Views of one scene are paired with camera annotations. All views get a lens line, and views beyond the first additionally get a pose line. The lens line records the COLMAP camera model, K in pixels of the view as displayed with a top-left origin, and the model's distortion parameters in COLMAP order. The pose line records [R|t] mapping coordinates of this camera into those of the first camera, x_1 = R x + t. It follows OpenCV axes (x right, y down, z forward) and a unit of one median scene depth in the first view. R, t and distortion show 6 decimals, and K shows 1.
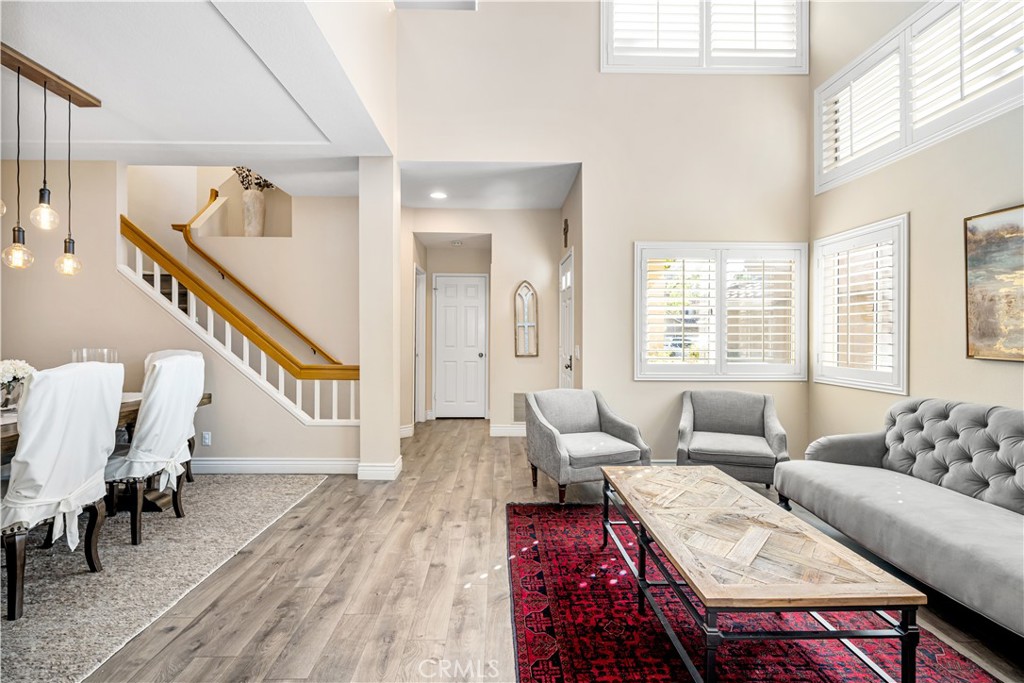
lens RADIAL K [[472.1, 0, 505.8], [0, 472.1, 334.9], [0, 0, 1]] dist [-0.004612, -0.000359]
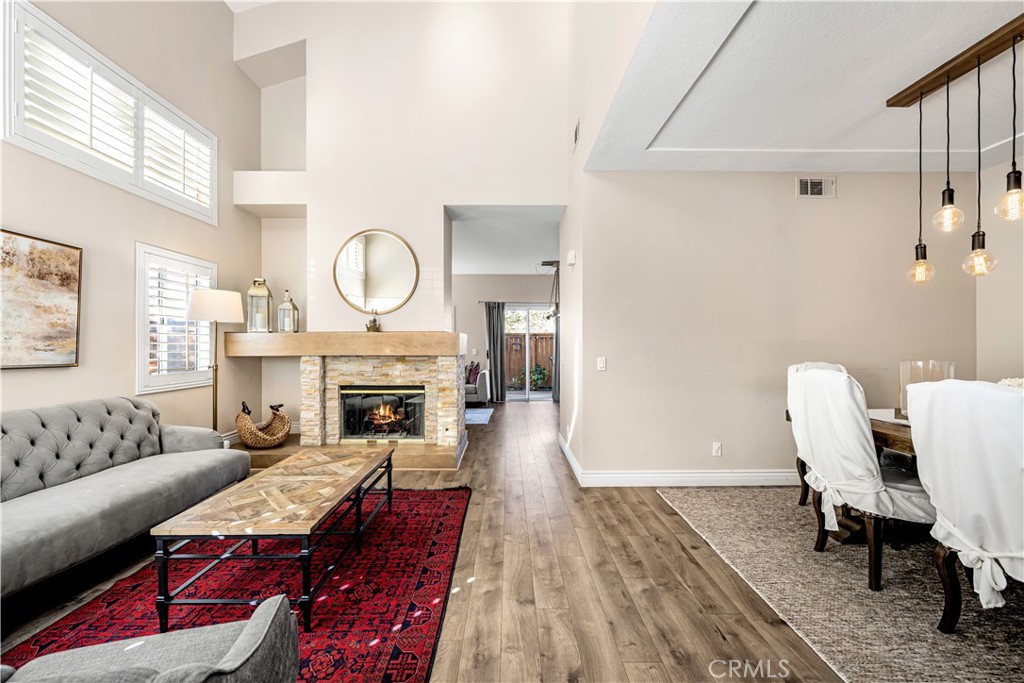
lens RADIAL K [[438.0, 0, 520.6], [0, 438.0, 338.5], [0, 0, 1]] dist [-0.003590, -0.000231]
pose [[-0.999857, -0.002893, -0.016640, -0.120627], [-0.002822, 0.999987, -0.004273, -0.011645], [0.016653, -0.004226, -0.999852, 1.874696]]
